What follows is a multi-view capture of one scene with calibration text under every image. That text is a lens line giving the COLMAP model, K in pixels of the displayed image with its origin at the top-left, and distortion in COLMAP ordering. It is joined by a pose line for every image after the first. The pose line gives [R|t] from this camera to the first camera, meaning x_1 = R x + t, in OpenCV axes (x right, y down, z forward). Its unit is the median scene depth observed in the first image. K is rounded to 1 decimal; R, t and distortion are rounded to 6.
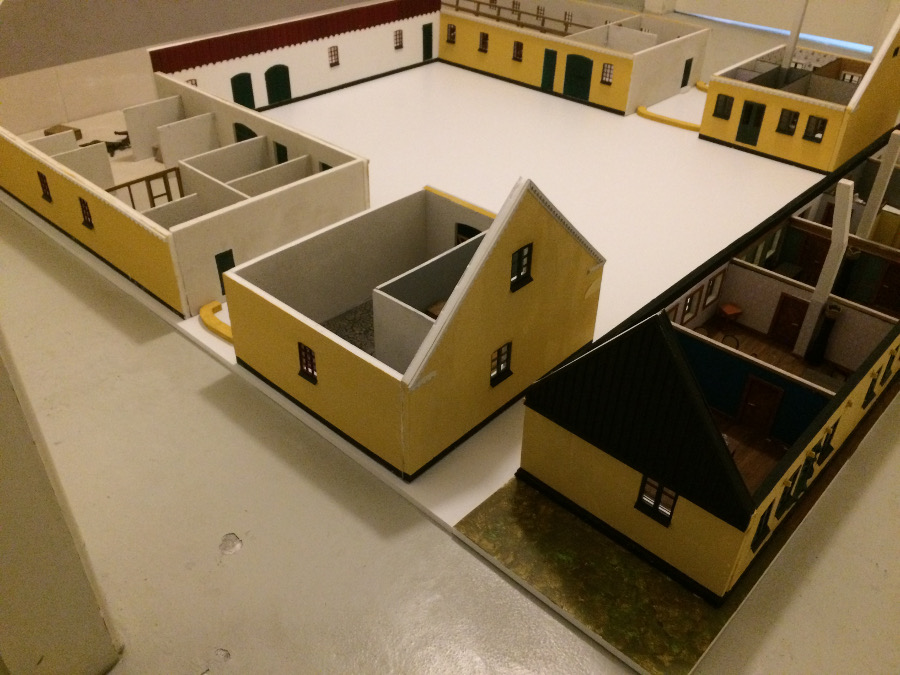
lens RADIAL K [[779.5, 0, 449.0], [0, 779.5, 322.5], [0, 0, 1]] dist [0.066937, -0.110699]
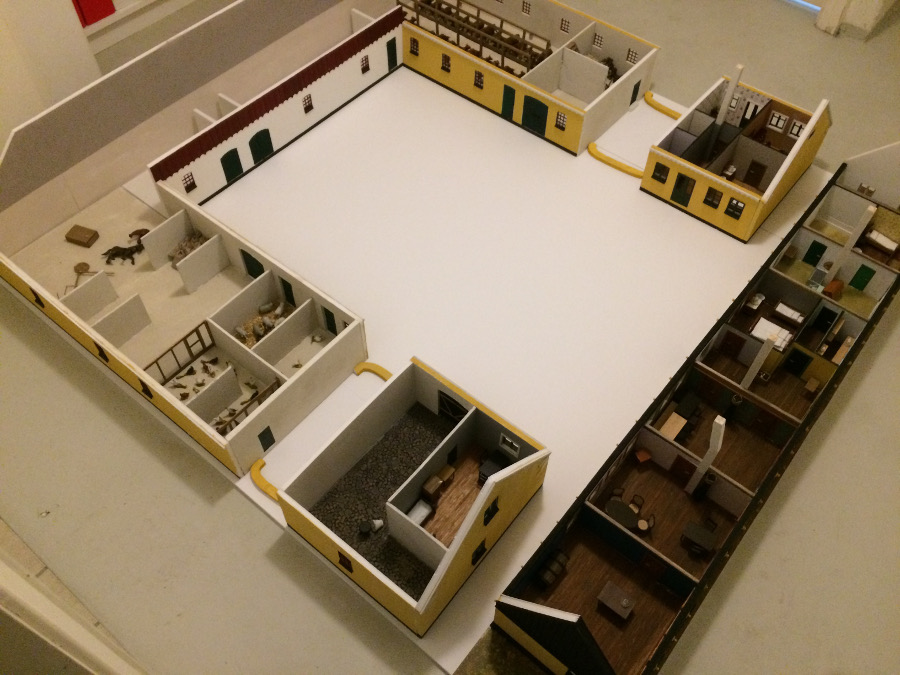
lens RADIAL K [[778.7, 0, 447.9], [0, 778.7, 329.4], [0, 0, 1]] dist [0.074562, -0.133392]
pose [[0.998001, -0.055730, 0.029797, -0.005419], [0.043517, 0.947952, 0.315427, -0.399309], [-0.045825, -0.313500, 0.948482, -0.125697]]
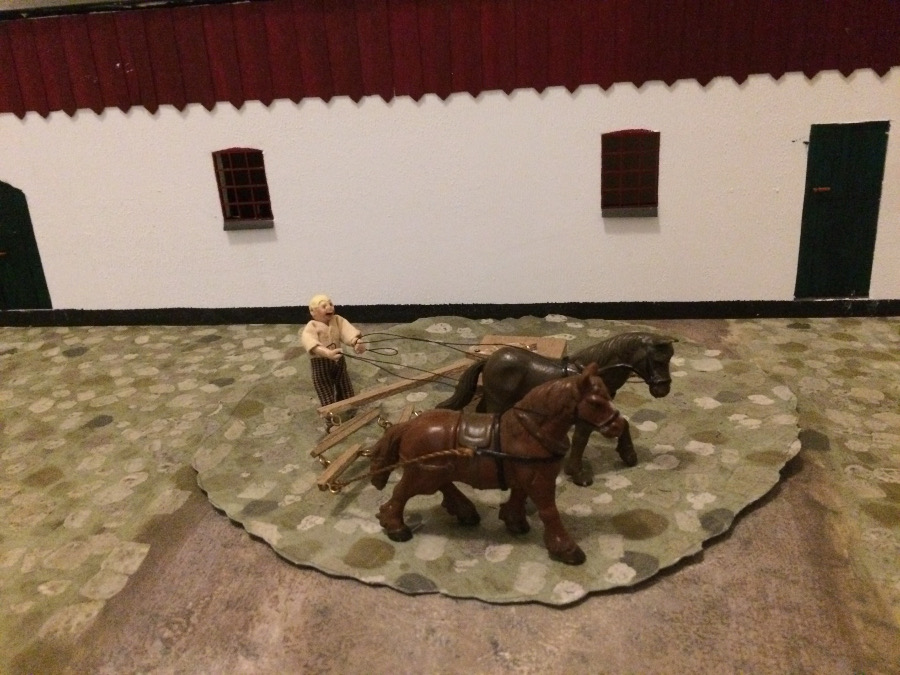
lens RADIAL K [[779.5, 0, 449.0], [0, 779.5, 322.5], [0, 0, 1]] dist [0.066937, -0.110699]
pose [[0.575530, 0.215141, -0.788974, 0.093144], [-0.413283, 0.909024, -0.053600, -0.332354], [0.705664, 0.356918, 0.612084, 0.969417]]
